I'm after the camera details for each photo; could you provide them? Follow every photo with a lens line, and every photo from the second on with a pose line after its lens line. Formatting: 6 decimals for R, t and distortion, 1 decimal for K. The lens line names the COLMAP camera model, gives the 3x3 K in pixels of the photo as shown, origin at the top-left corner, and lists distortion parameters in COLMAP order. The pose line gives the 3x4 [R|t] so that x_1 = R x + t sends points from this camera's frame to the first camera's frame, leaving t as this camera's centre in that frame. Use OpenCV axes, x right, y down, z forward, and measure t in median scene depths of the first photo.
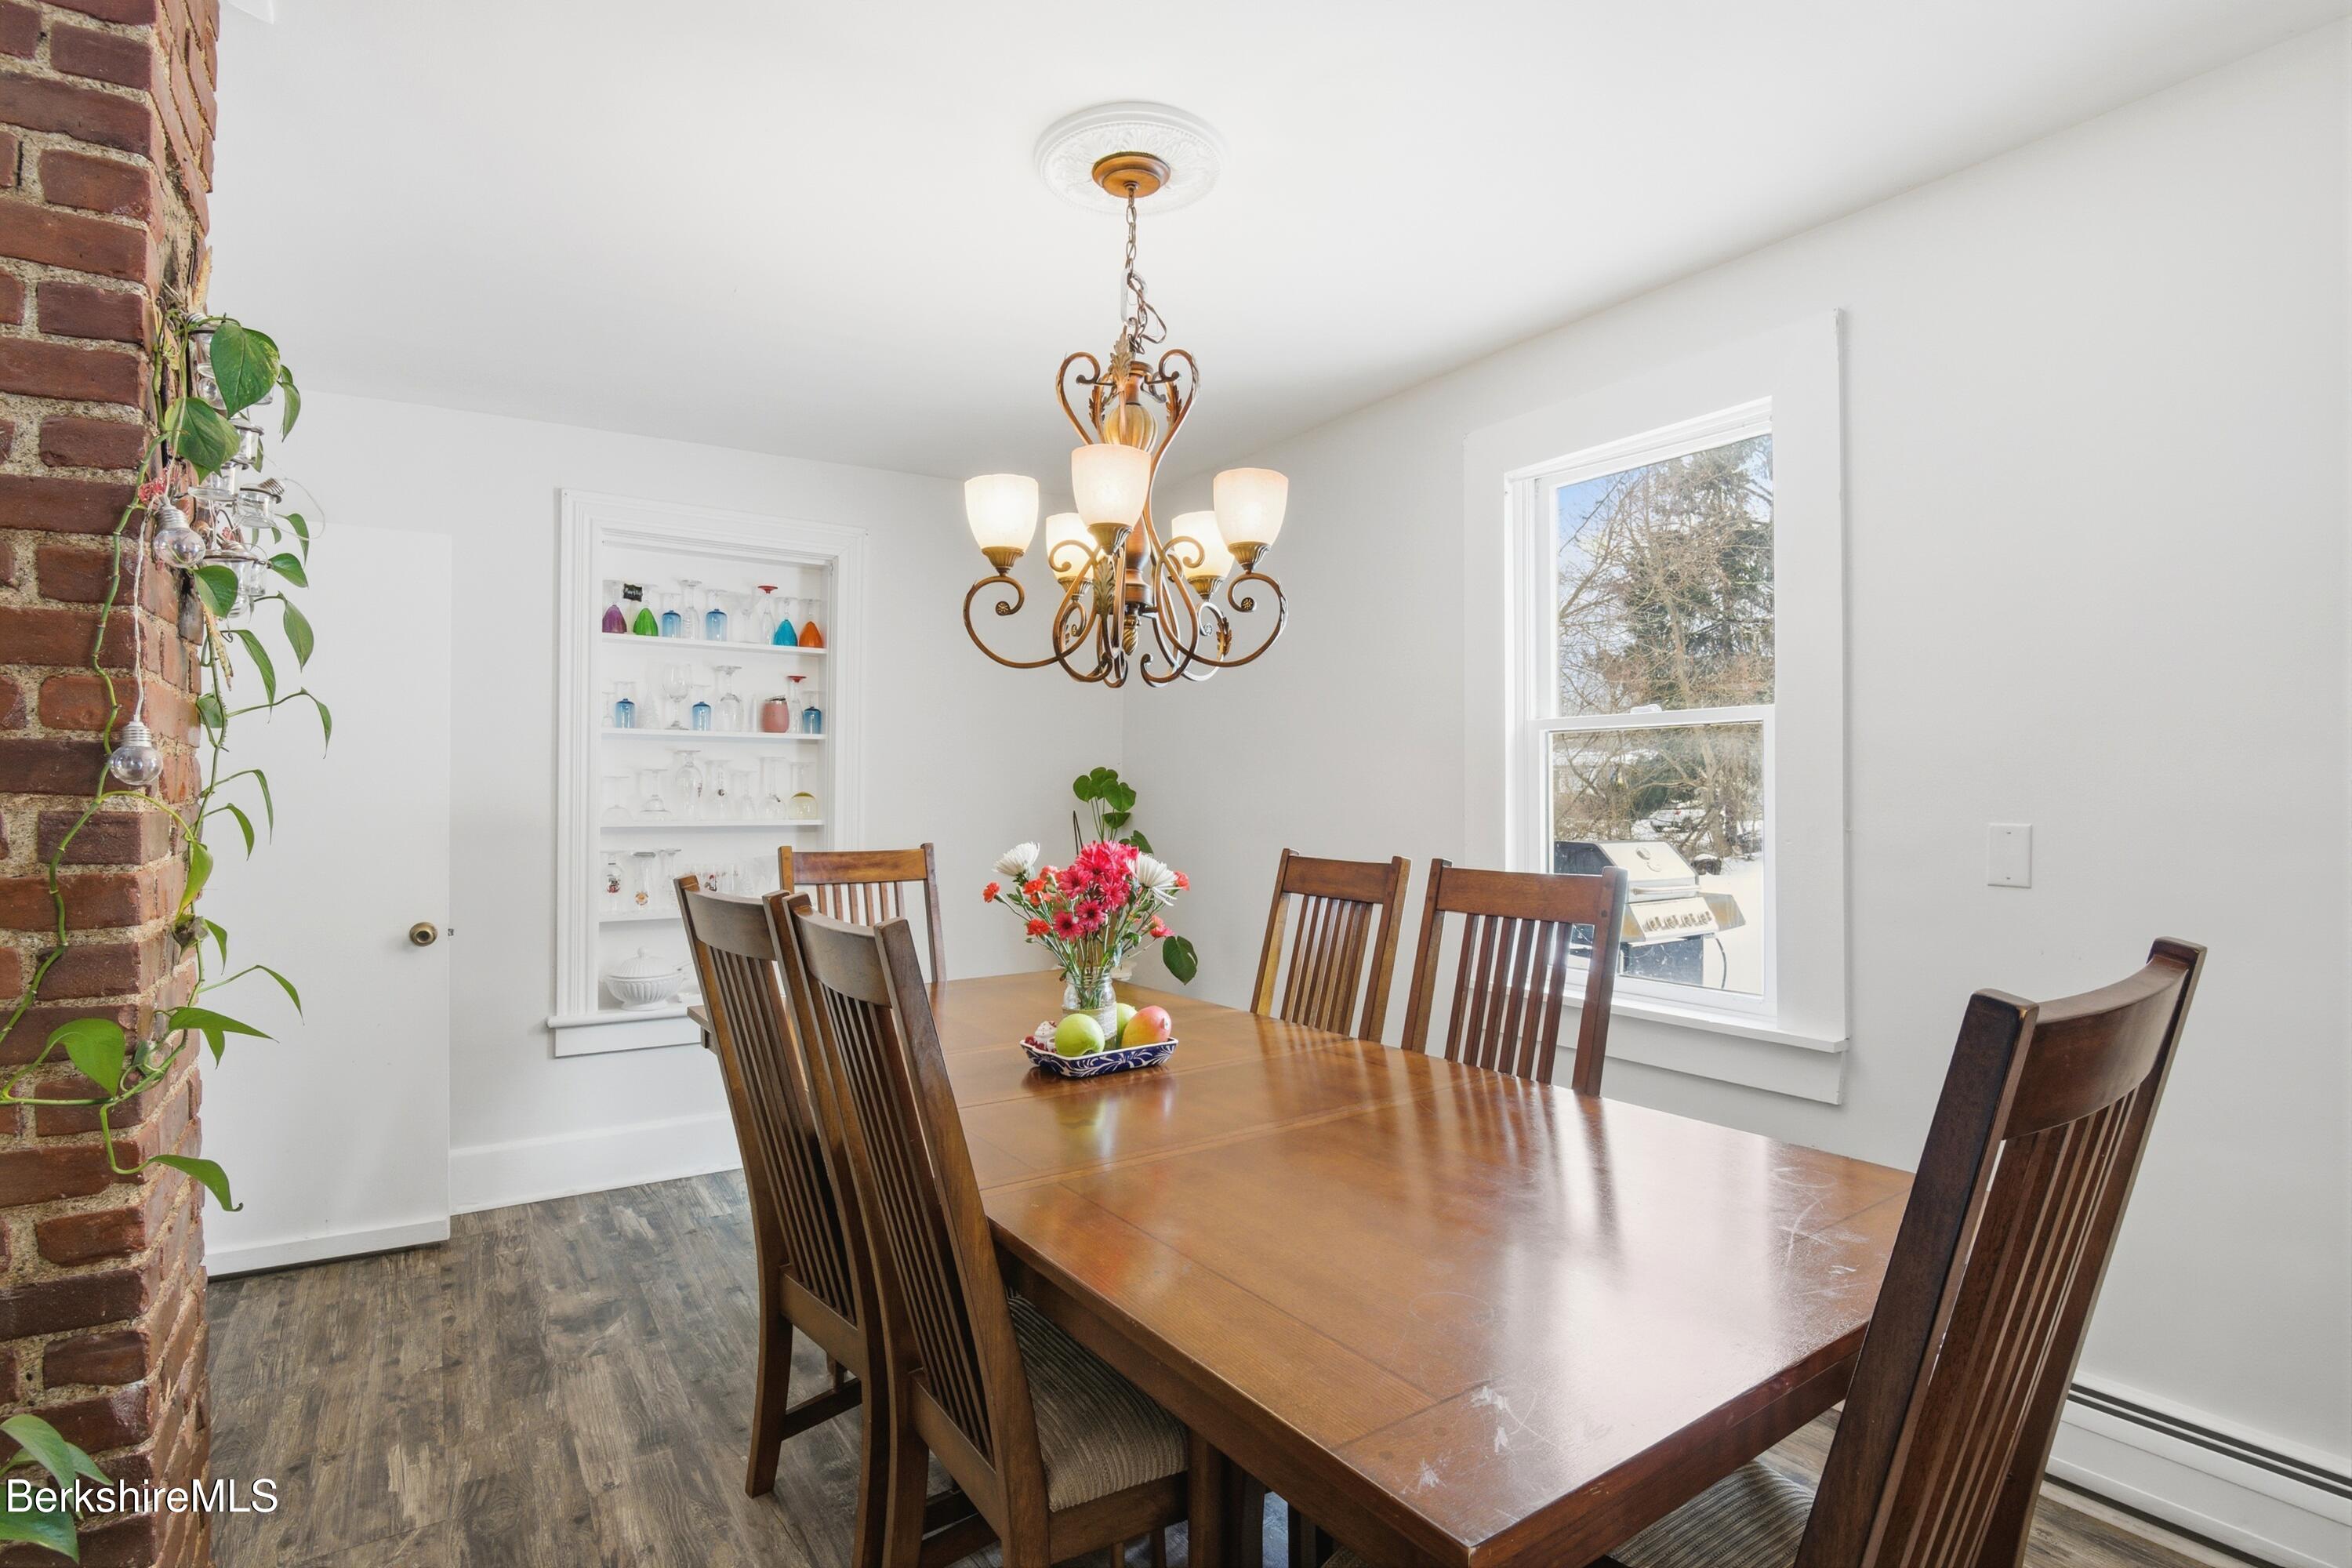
lens RADIAL K [[1153.2, 0, 1176.5], [0, 1153.2, 773.2], [0, 0, 1]] dist [-0.016252, 0.000489]
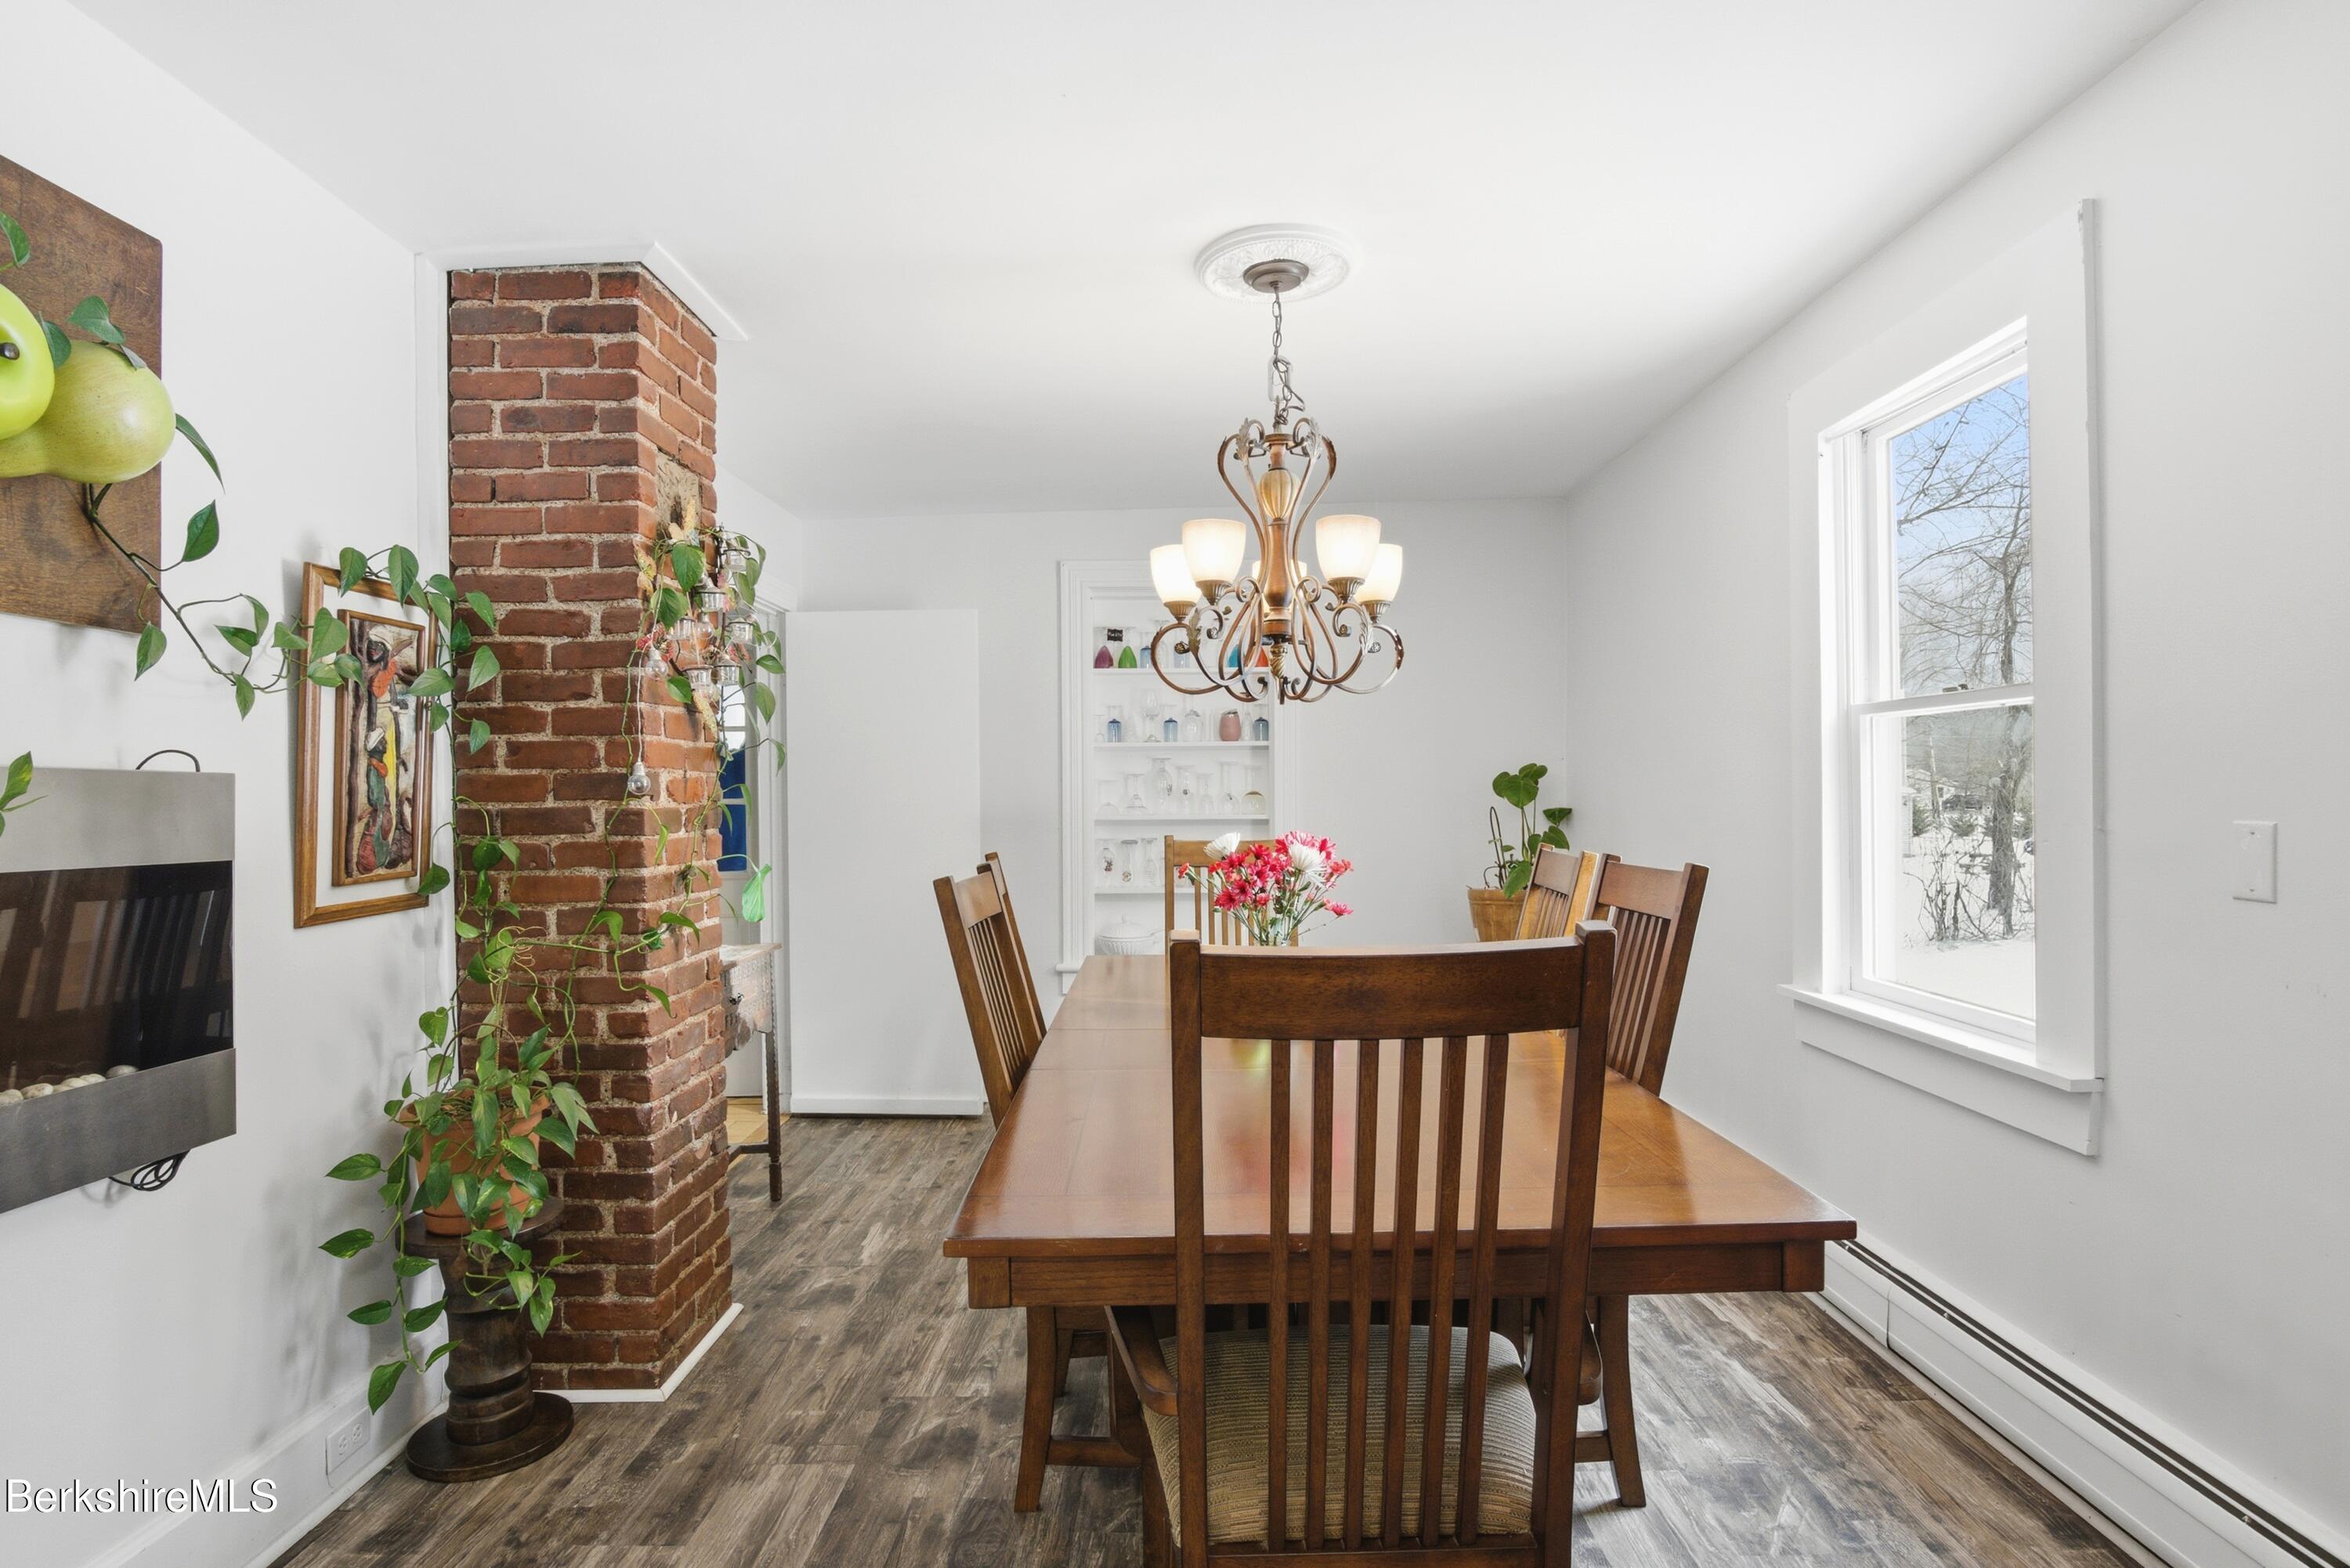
lens RADIAL K [[1198.1, 0, 1175.0], [0, 1198.1, 784.0], [0, 0, 1]] dist [0.001986, 0.000168]
pose [[0.827418, -0.012640, -0.561445, 0.586846], [0.020270, 0.999767, 0.007364, -0.002725], [0.561221, -0.017473, 0.827482, -0.106050]]
